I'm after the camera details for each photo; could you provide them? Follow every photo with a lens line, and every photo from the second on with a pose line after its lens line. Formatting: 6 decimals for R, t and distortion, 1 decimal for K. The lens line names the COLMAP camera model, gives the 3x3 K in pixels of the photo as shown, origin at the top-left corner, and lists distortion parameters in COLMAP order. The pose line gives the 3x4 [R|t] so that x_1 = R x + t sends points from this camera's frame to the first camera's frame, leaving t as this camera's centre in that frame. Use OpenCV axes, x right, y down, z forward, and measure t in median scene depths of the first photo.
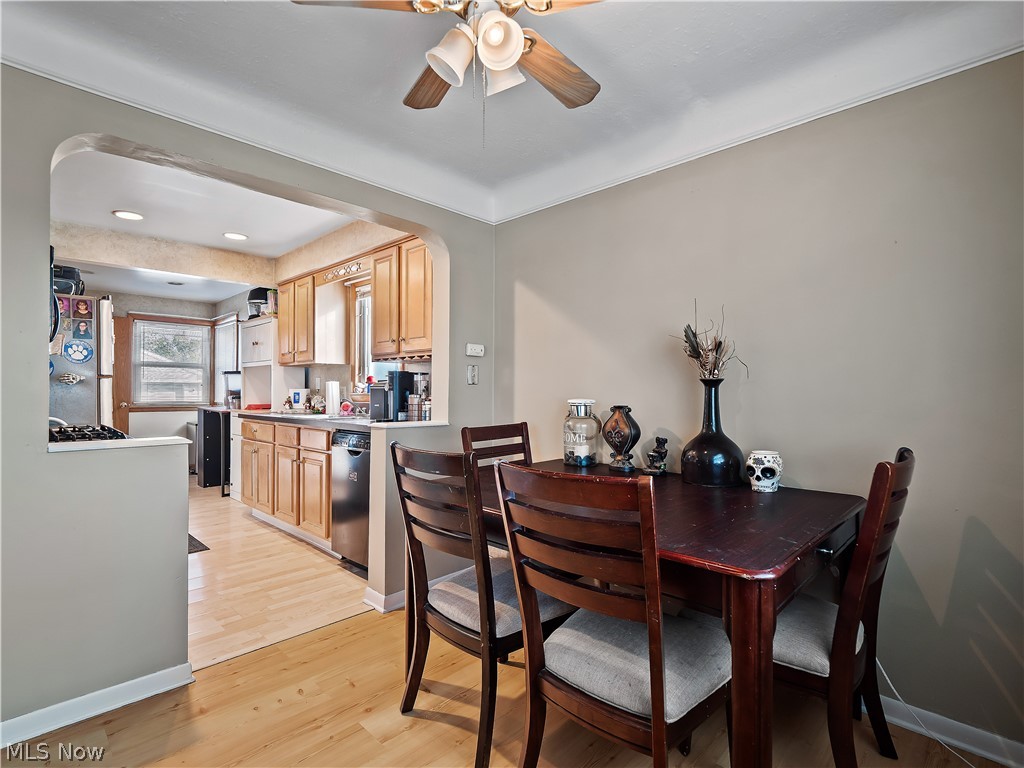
lens RADIAL K [[505.1, 0, 506.7], [0, 505.1, 373.1], [0, 0, 1]] dist [0.005556, -0.003127]
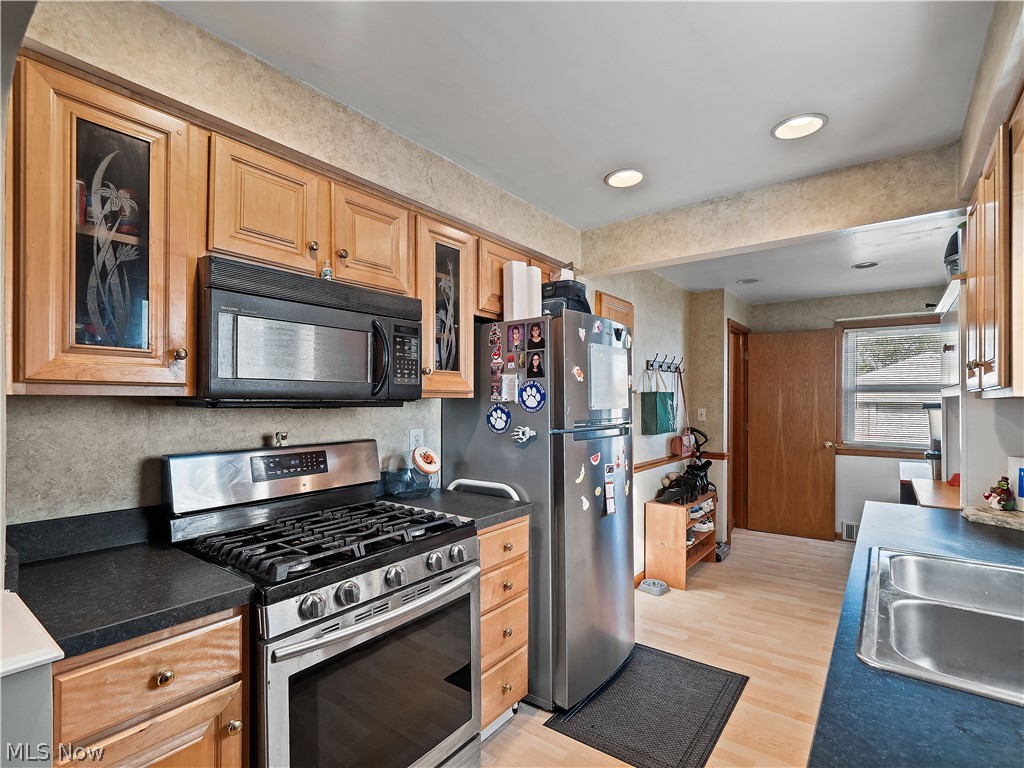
lens RADIAL K [[505.1, 0, 511.8], [0, 505.1, 405.1], [0, 0, 1]] dist [0.005556, -0.003127]
pose [[0.131961, 0.005072, -0.991242, -0.105879], [0.031879, 0.999448, 0.009358, -0.027855], [0.990742, -0.032834, 0.131726, 0.649695]]
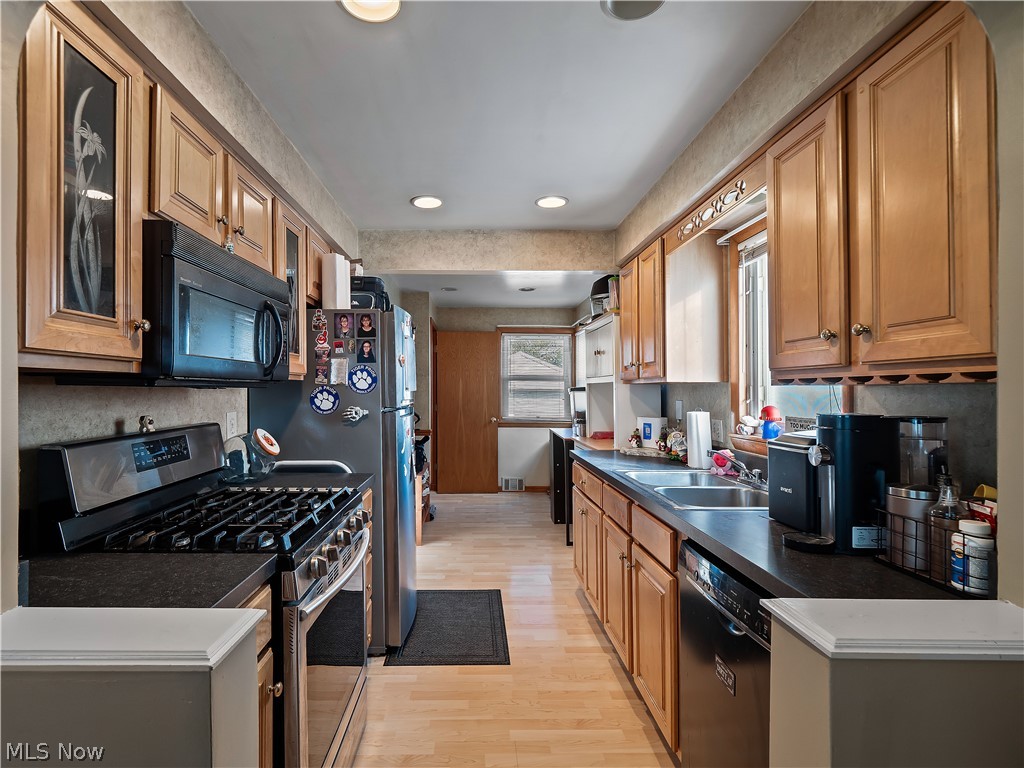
lens RADIAL K [[505.1, 0, 482.6], [0, 505.1, 386.2], [0, 0, 1]] dist [0.005556, -0.003127]
pose [[0.710684, -0.004881, -0.703495, -0.111610], [0.022687, 0.999615, 0.015983, -0.029640], [0.703146, -0.027319, 0.710521, 0.419207]]
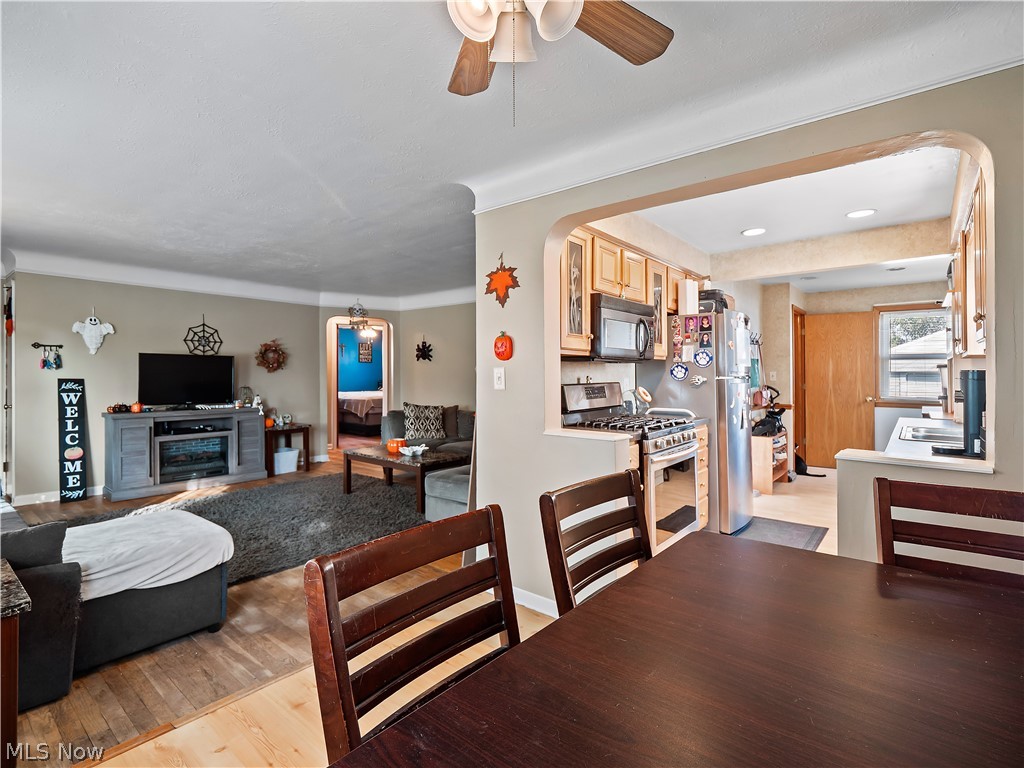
lens RADIAL K [[505.1, 0, 518.0], [0, 505.1, 371.2], [0, 0, 1]] dist [0.005556, -0.003127]
pose [[0.101093, -0.009699, -0.994830, 0.256322], [0.032450, 0.999453, -0.006446, -0.013172], [0.994348, -0.031630, 0.101352, 0.310677]]
